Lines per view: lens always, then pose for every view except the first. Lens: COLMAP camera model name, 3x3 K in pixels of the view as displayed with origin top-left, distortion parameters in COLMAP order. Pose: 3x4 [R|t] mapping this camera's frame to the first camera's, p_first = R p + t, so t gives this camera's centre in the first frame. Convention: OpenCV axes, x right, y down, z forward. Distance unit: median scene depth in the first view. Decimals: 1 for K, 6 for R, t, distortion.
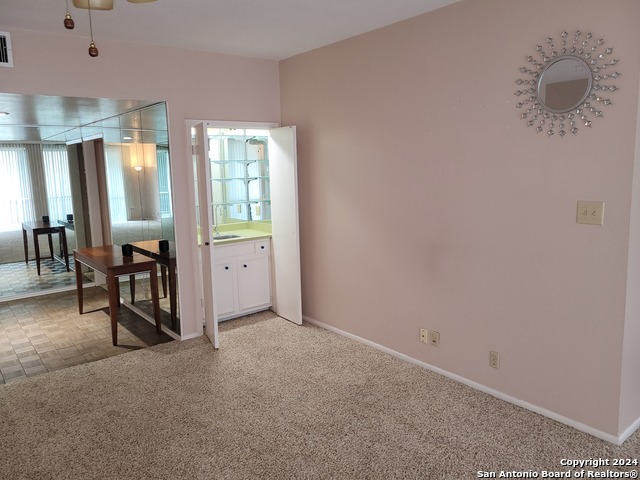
lens RADIAL K [[481.2, 0, 318.3], [0, 481.2, 237.8], [0, 0, 1]] dist [0.047745, -0.041539]
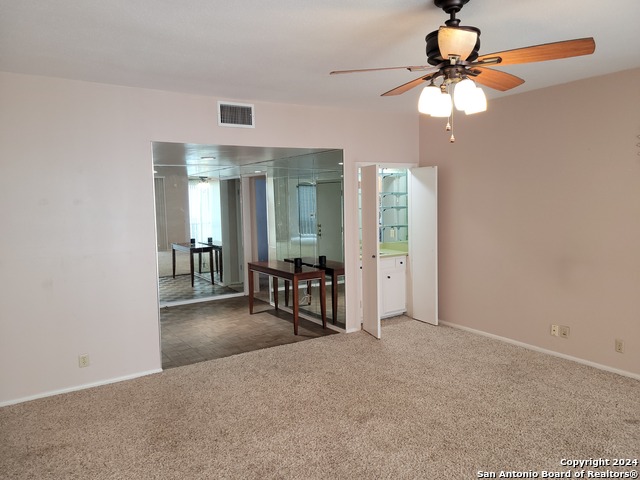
lens RADIAL K [[481.2, 0, 323.9], [0, 481.2, 240.3], [0, 0, 1]] dist [0.047745, -0.041539]
pose [[0.995530, 0.012226, -0.093654, -0.225533], [-0.017971, 0.997991, -0.060747, 0.046413], [0.092723, 0.062159, 0.993750, -0.284722]]
